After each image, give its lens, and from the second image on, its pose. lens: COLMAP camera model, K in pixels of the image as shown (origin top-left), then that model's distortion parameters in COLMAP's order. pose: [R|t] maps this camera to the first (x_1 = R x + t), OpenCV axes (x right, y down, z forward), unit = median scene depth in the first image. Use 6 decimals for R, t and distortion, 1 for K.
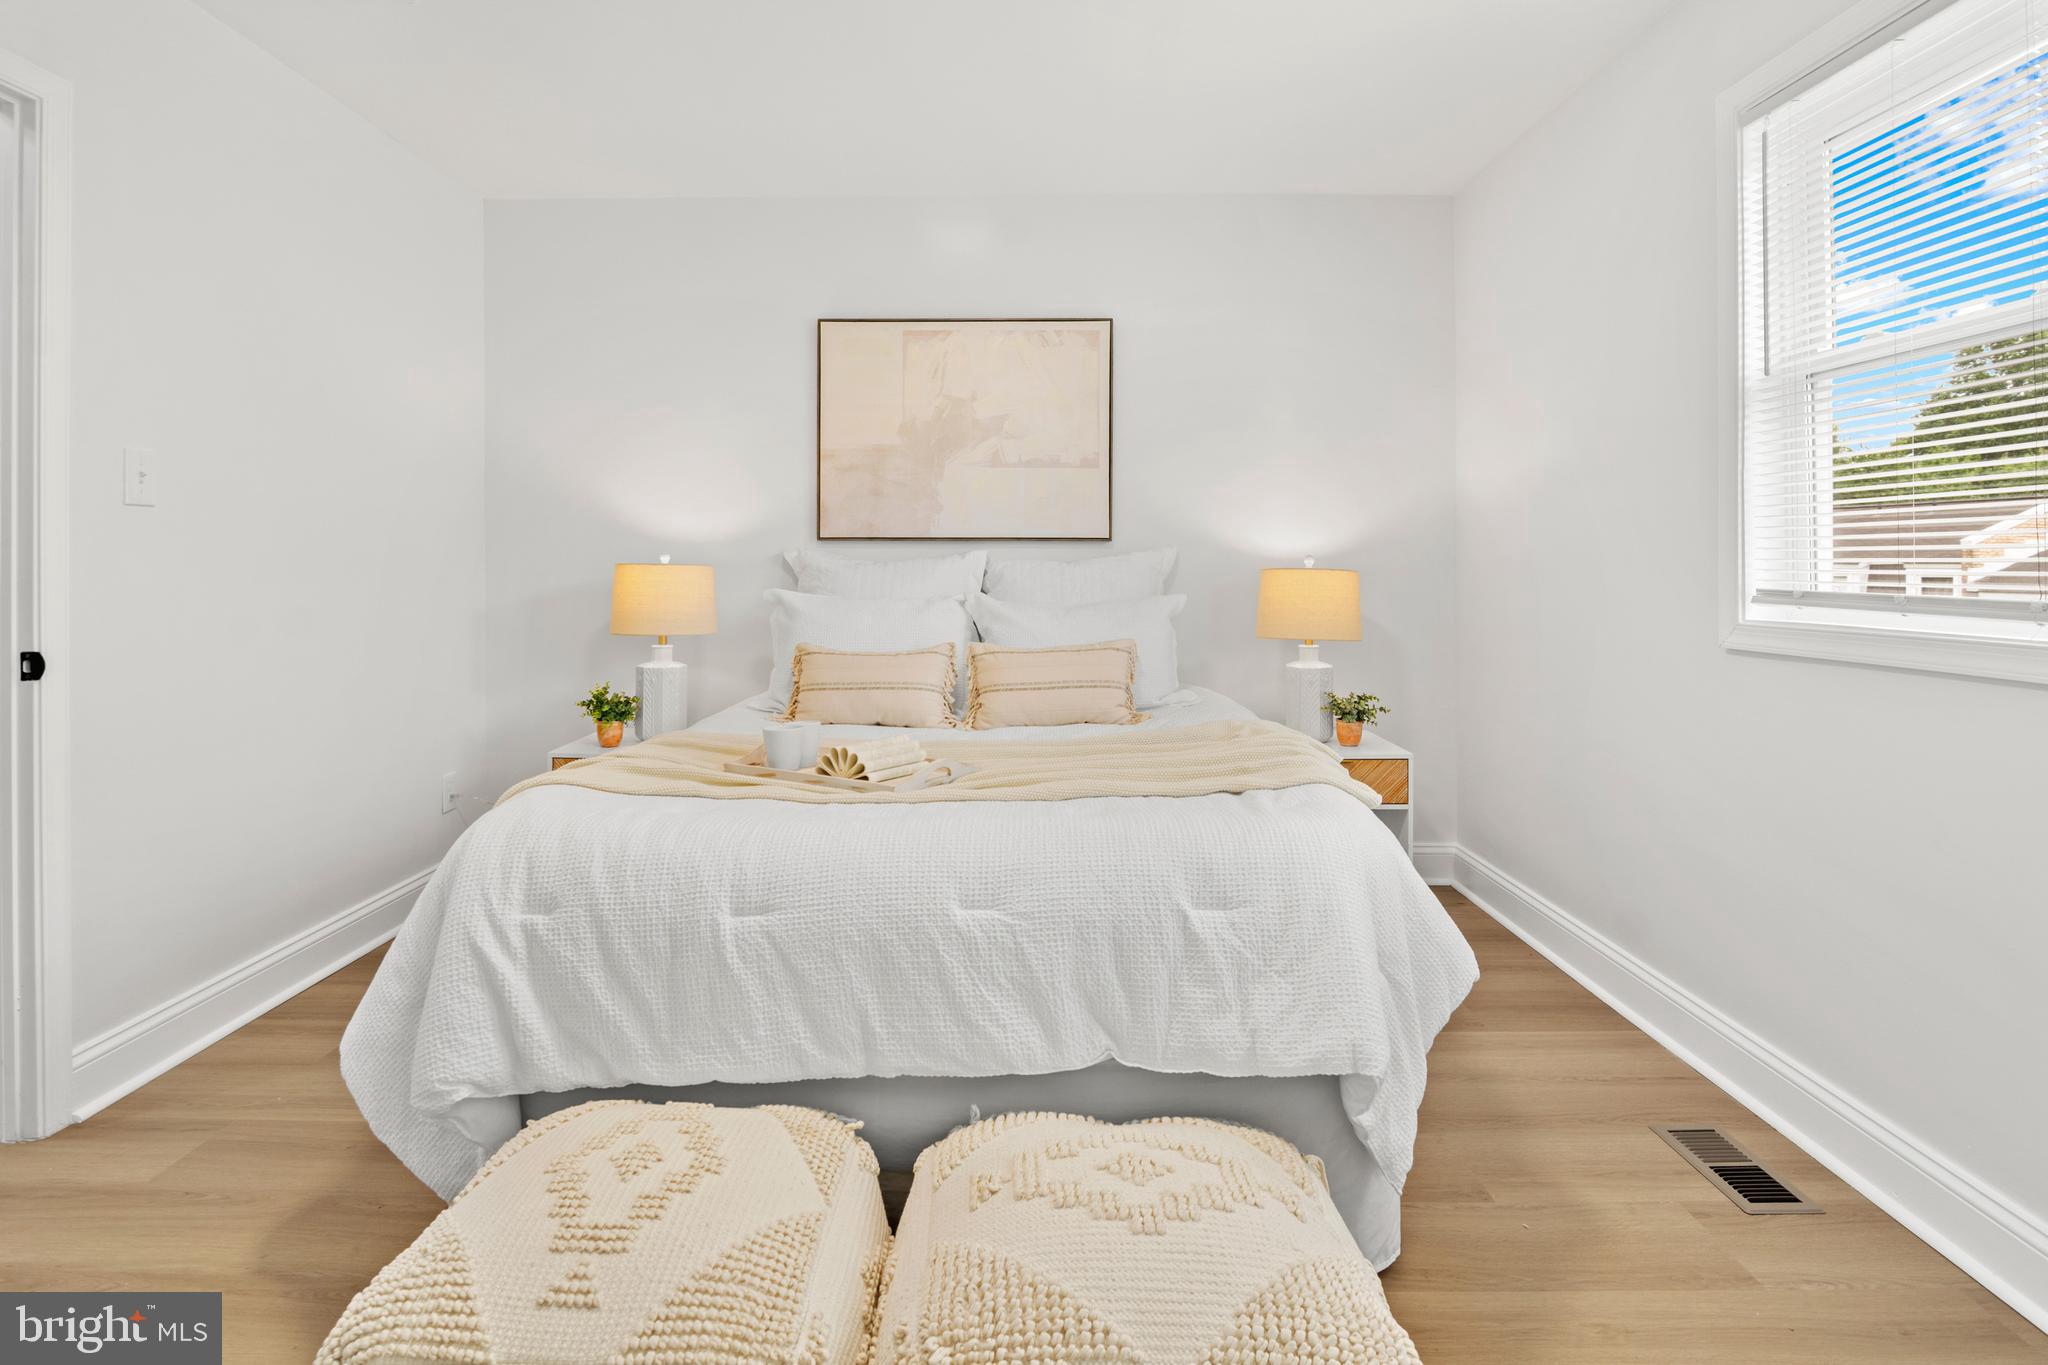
lens RADIAL K [[1022.4, 0, 1026.7], [0, 1022.4, 666.8], [0, 0, 1]] dist [-0.009204, -0.002191]
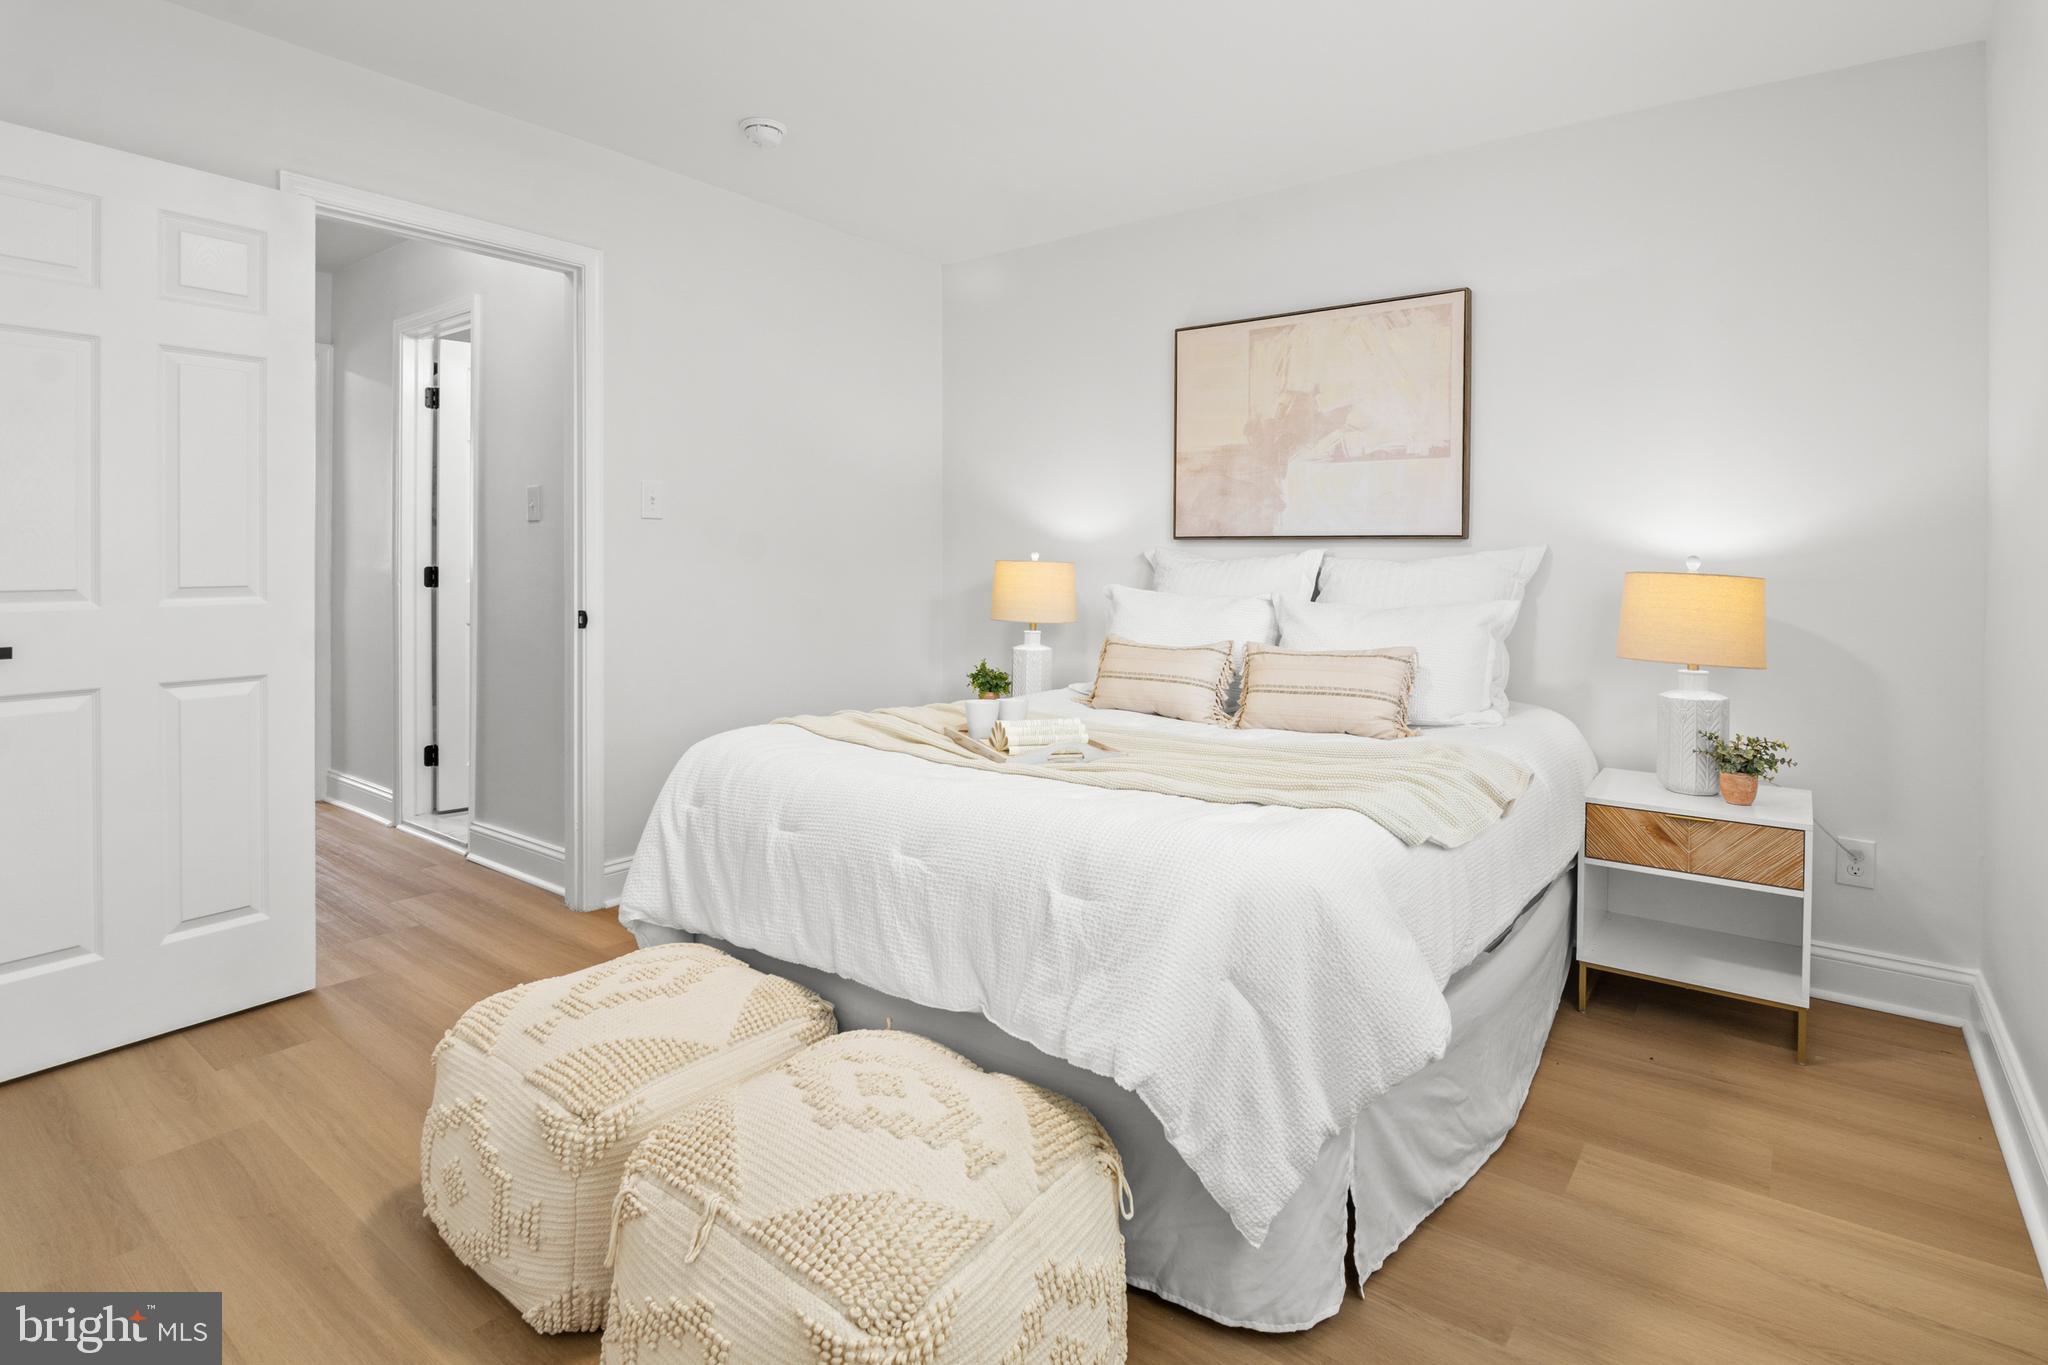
lens RADIAL K [[1022.4, 0, 1022.2], [0, 1022.4, 687.2], [0, 0, 1]] dist [-0.009204, -0.002191]
pose [[0.802615, 0.080878, -0.590989, 0.366513], [-0.068352, 0.996709, 0.043573, -0.007844], [0.592568, 0.005423, 0.805502, 0.066307]]
